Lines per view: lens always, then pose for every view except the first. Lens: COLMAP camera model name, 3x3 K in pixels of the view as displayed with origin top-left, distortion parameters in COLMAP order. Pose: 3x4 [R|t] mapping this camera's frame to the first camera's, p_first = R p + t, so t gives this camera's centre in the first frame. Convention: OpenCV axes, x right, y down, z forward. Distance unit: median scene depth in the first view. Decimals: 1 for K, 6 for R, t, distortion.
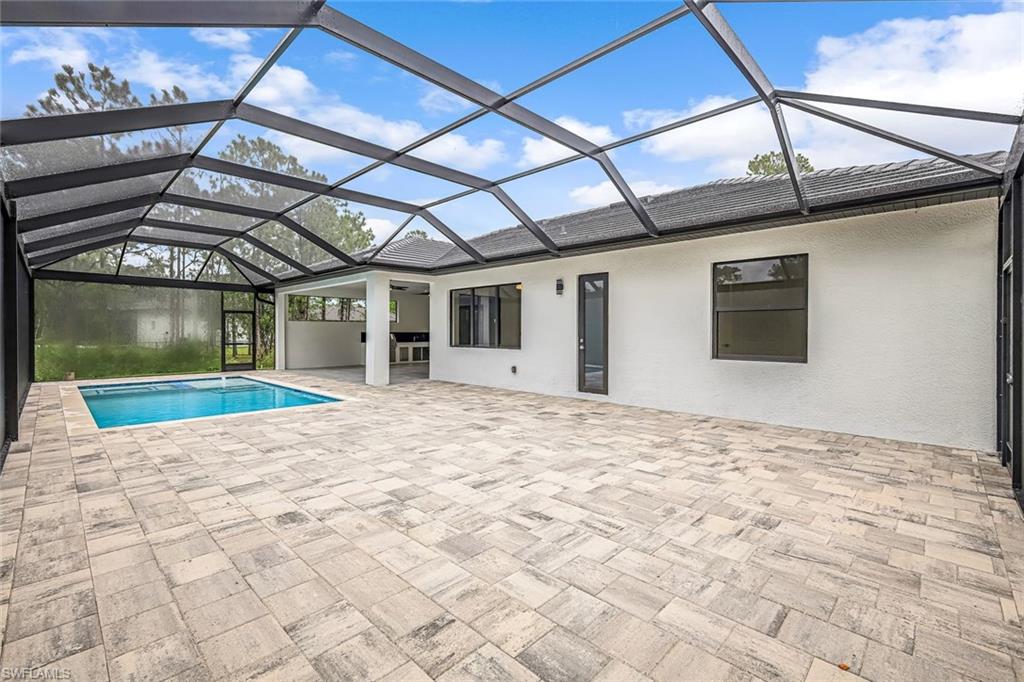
lens RADIAL K [[446.9, 0, 513.0], [0, 446.9, 335.8], [0, 0, 1]] dist [0.000892, 0.000223]
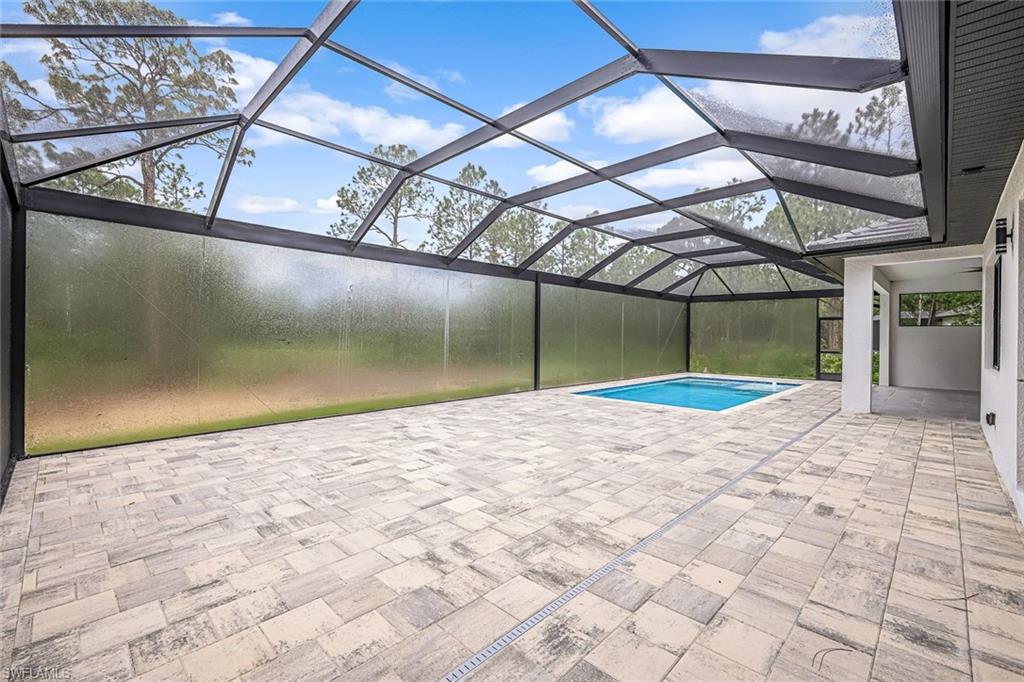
lens RADIAL K [[446.9, 0, 513.0], [0, 446.9, 335.8], [0, 0, 1]] dist [0.000892, 0.000223]
pose [[-0.008590, -0.003468, -0.999957, 1.134656], [-0.016330, 0.999861, -0.003327, -0.008572], [0.999830, 0.016301, -0.008646, 1.128821]]
